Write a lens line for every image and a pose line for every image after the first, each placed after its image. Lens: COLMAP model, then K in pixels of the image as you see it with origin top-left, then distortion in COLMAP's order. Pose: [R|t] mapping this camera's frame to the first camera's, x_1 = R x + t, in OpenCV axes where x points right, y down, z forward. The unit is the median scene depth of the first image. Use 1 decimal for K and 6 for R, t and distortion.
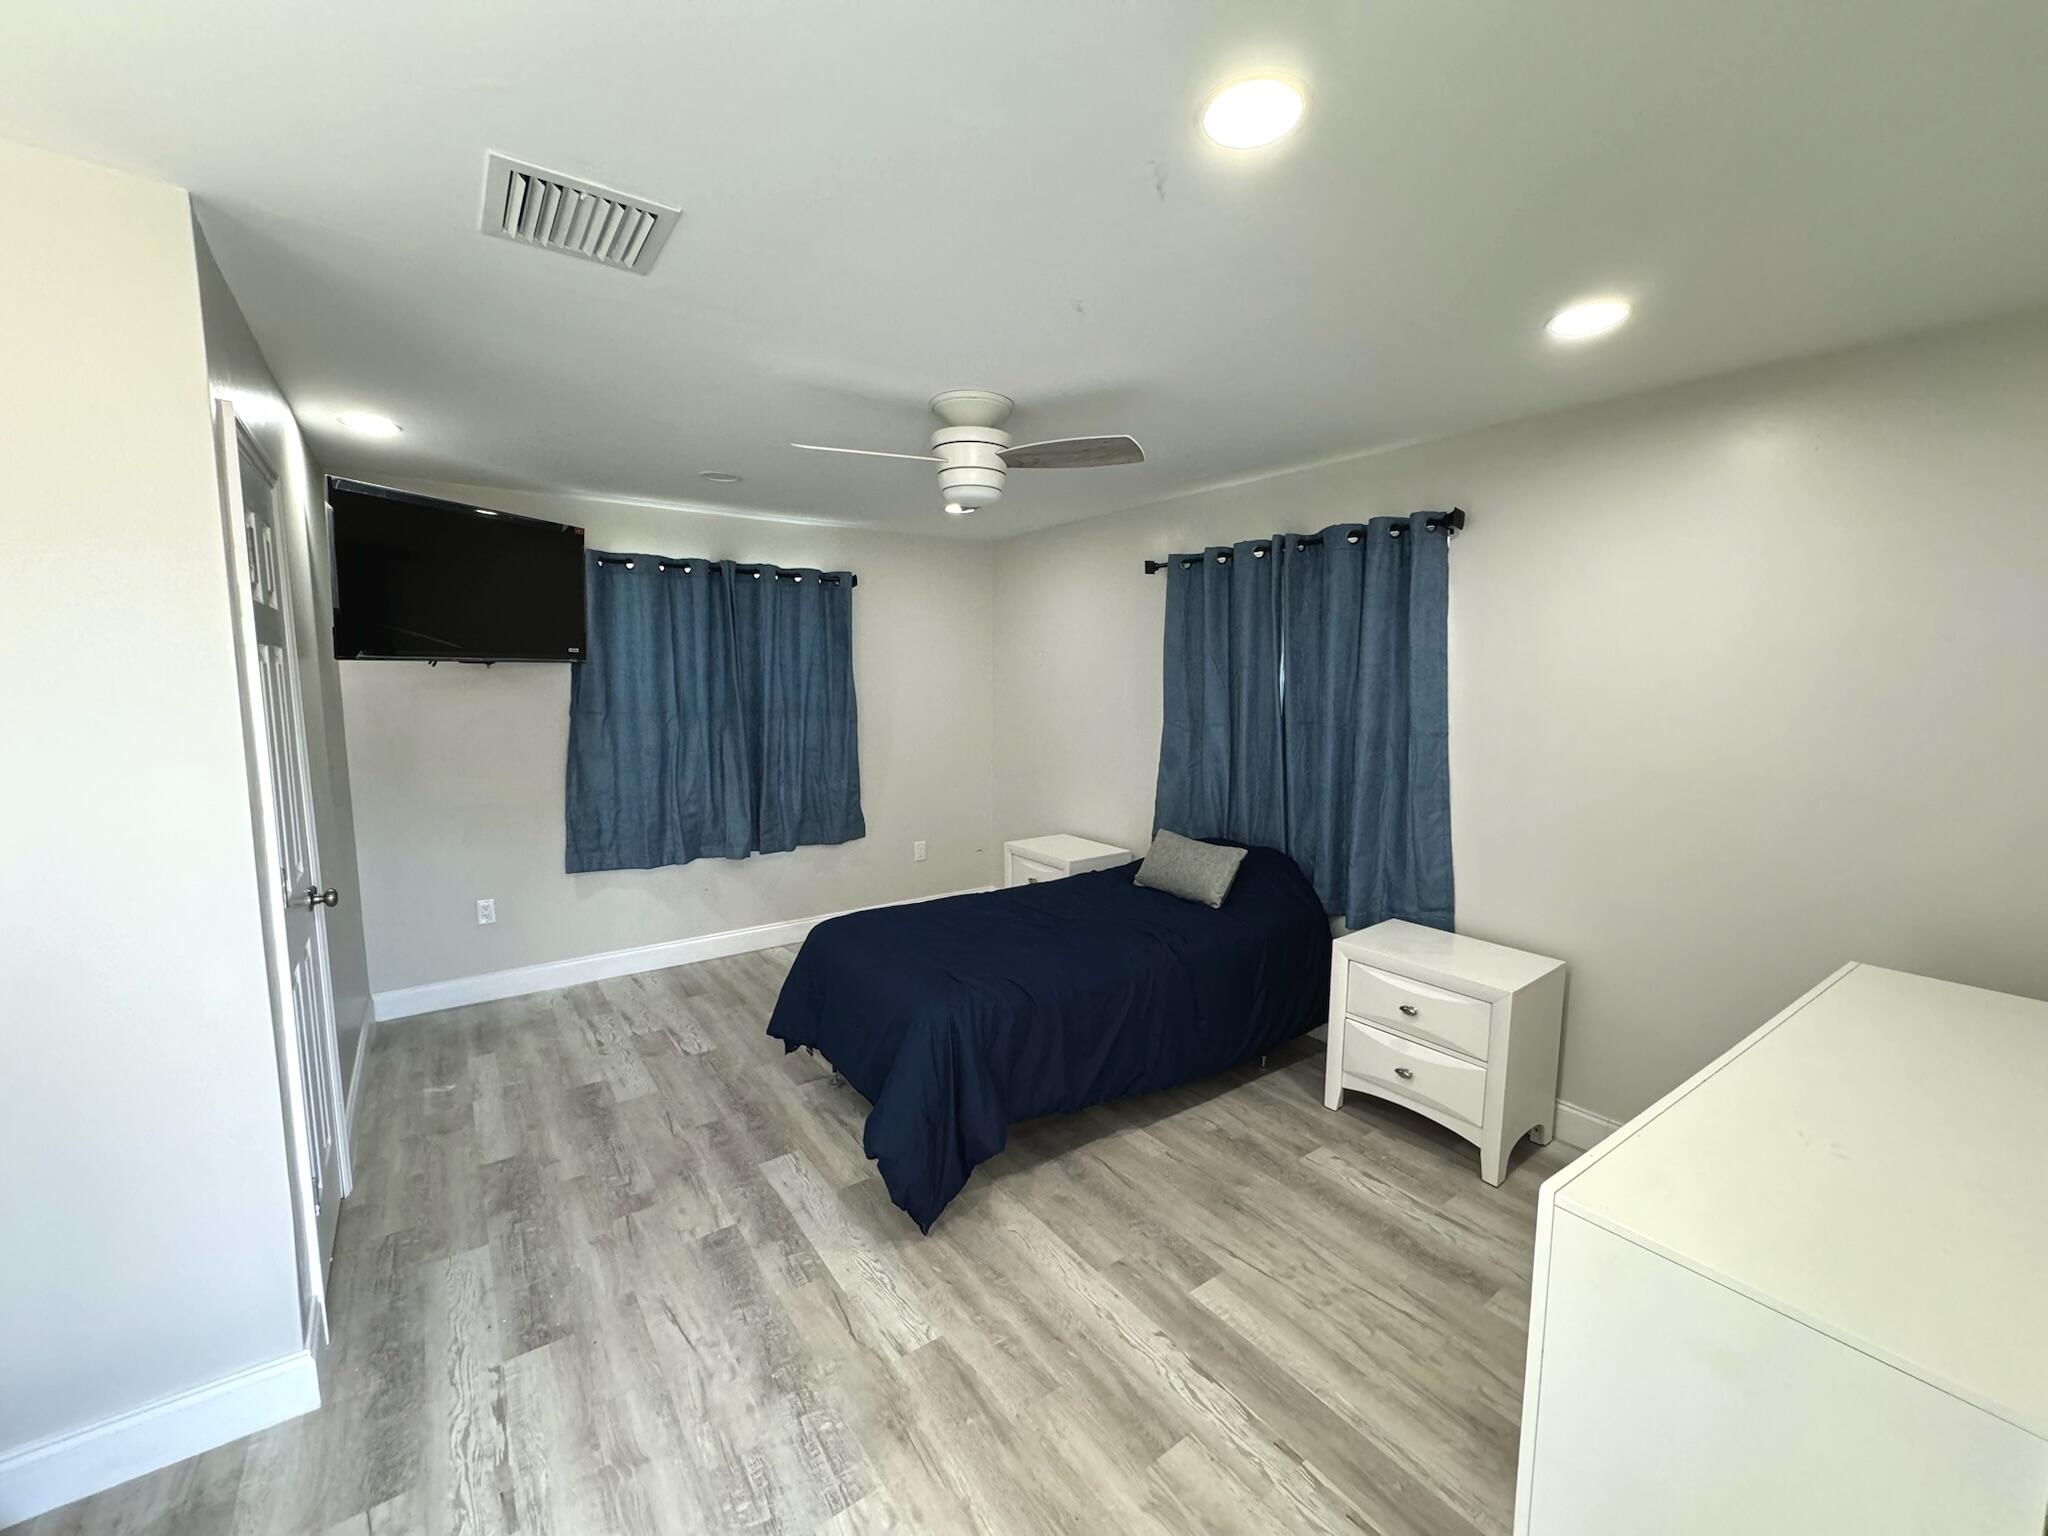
lens RADIAL K [[825.9, 0, 1036.6], [0, 825.9, 773.7], [0, 0, 1]] dist [-0.002202, 0.000957]
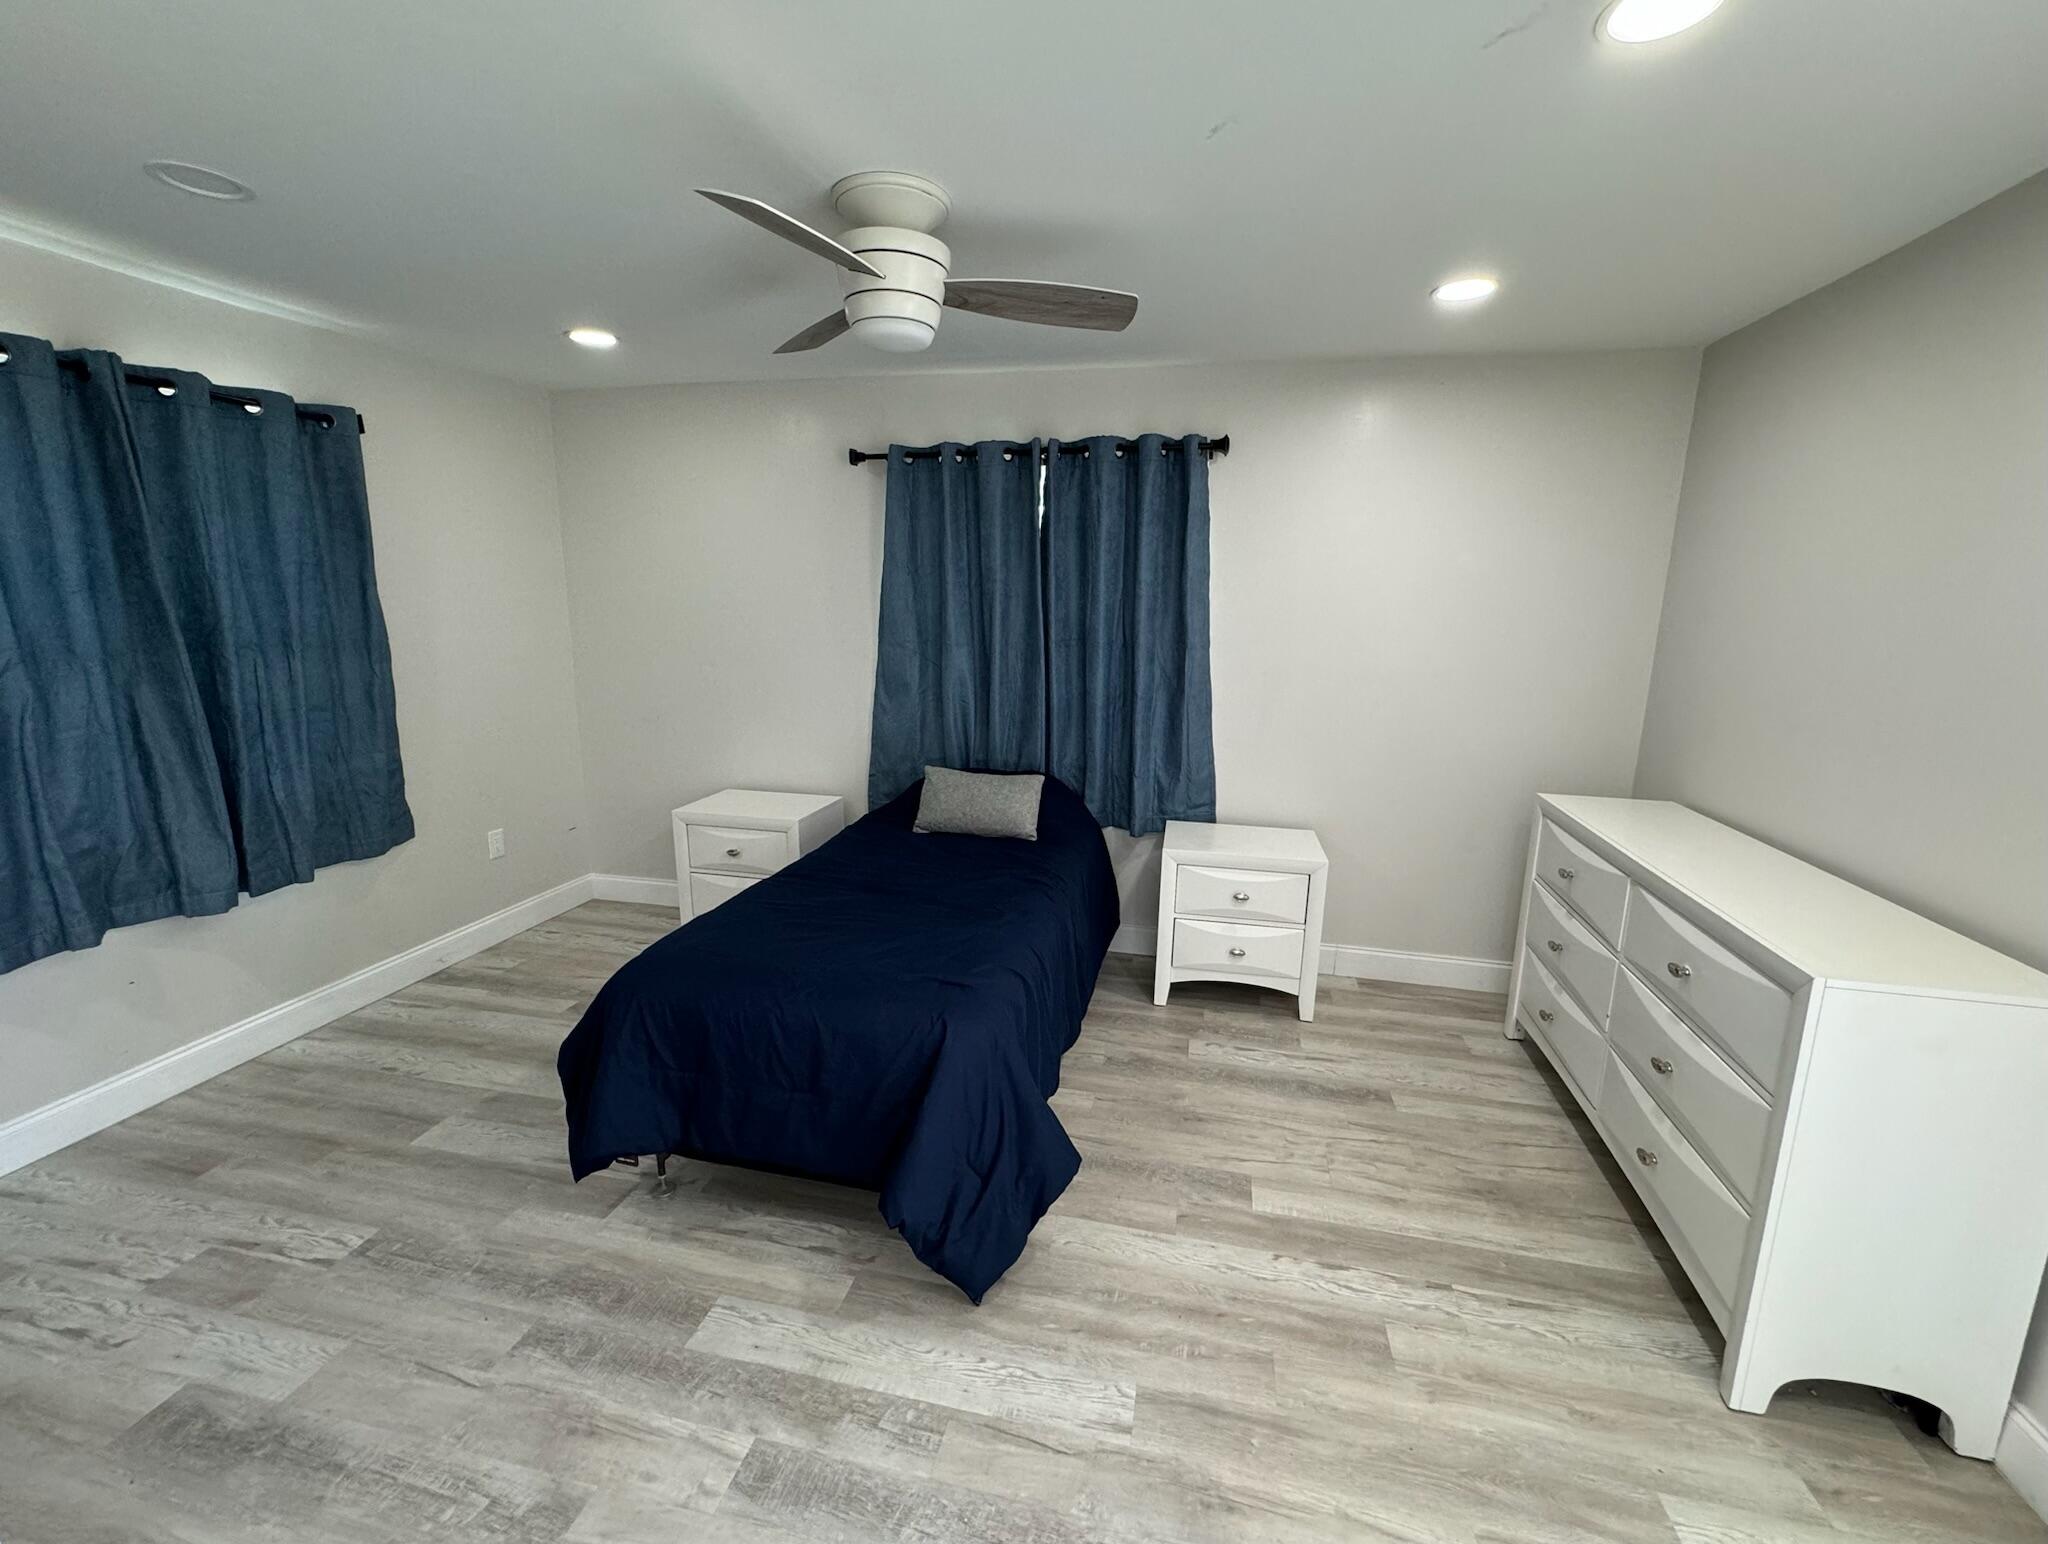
lens RADIAL K [[863.5, 0, 1007.8], [0, 863.5, 777.1], [0, 0, 1]] dist [-0.003000, 0.000866]
pose [[0.750636, -0.130176, 0.647765, -0.499689], [0.068012, 0.990415, 0.120223, -0.034181], [-0.657206, -0.046188, 0.752295, 0.323101]]
